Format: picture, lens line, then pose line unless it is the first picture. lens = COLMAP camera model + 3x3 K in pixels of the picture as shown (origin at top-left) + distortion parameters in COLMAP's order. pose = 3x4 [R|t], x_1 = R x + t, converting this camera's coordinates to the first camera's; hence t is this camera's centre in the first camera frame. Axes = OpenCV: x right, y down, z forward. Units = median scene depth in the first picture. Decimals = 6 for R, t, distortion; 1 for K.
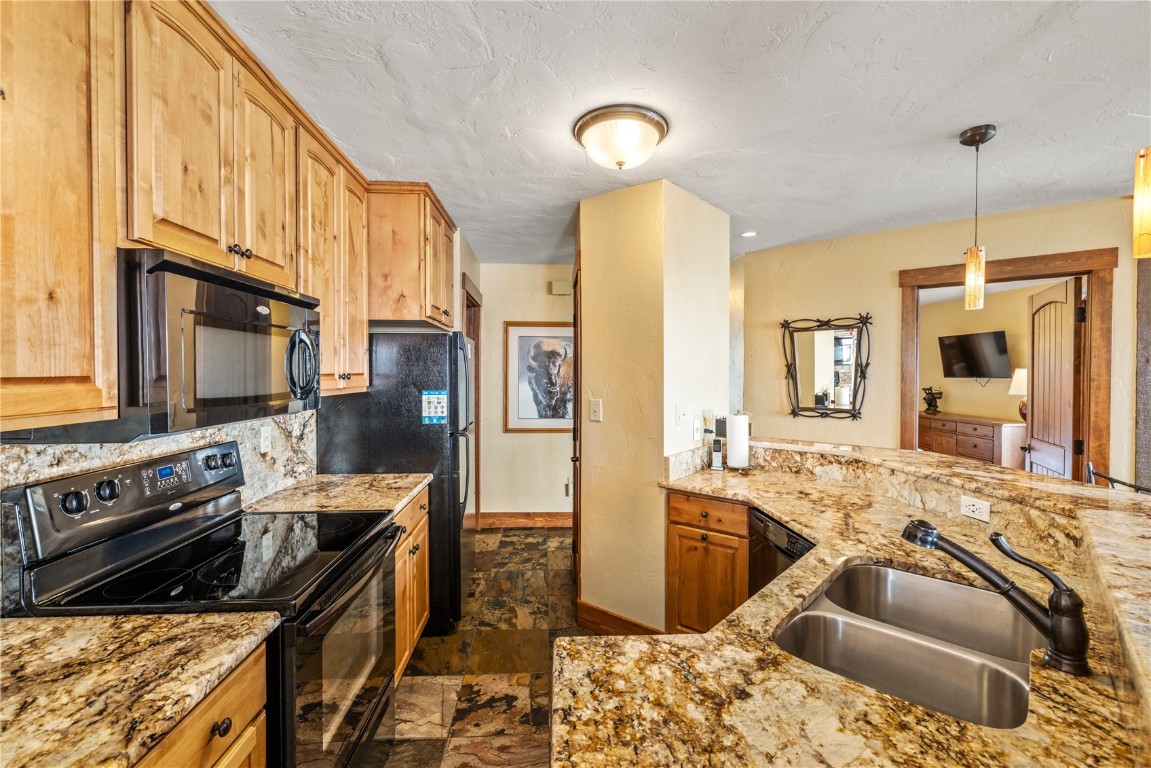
lens RADIAL K [[494.2, 0, 571.3], [0, 494.2, 378.9], [0, 0, 1]] dist [-0.002675, -0.000258]
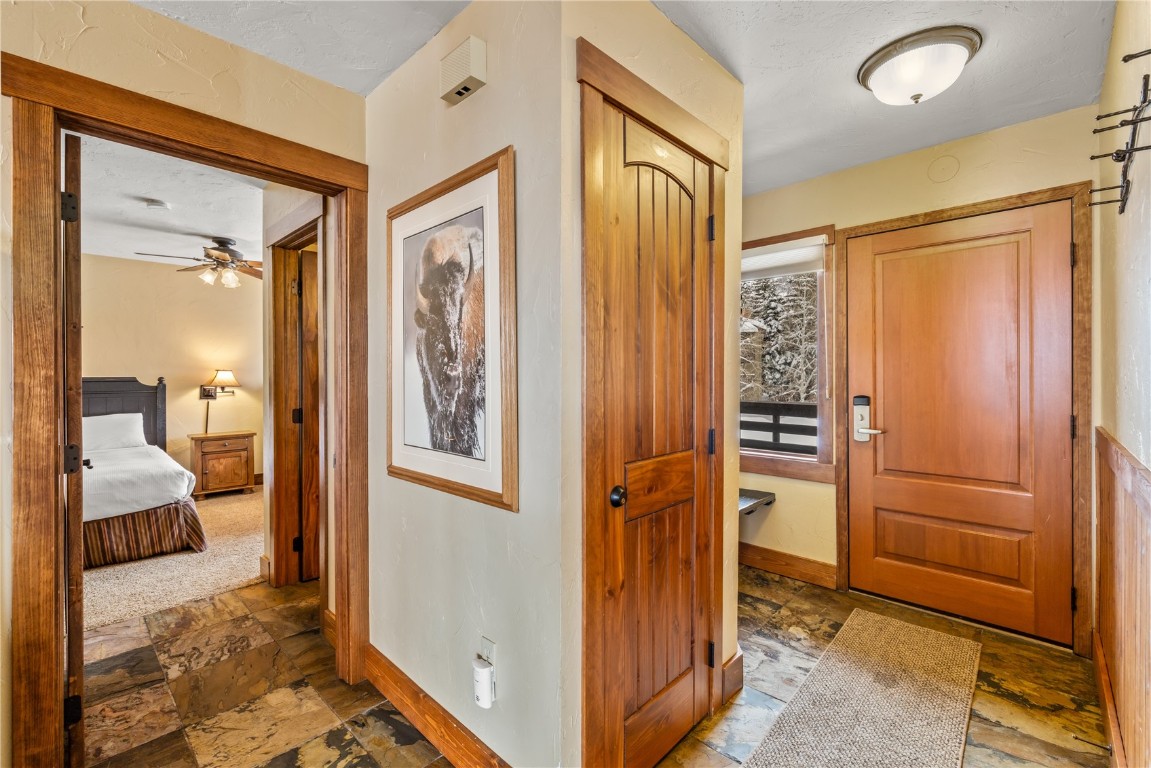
lens RADIAL K [[494.2, 0, 571.3], [0, 494.2, 378.9], [0, 0, 1]] dist [-0.002675, -0.000258]
pose [[0.678670, -0.002327, -0.734440, 0.705502], [-0.002431, 0.999982, -0.005415, 0.073521], [0.734439, 0.005461, 0.678652, 2.085937]]
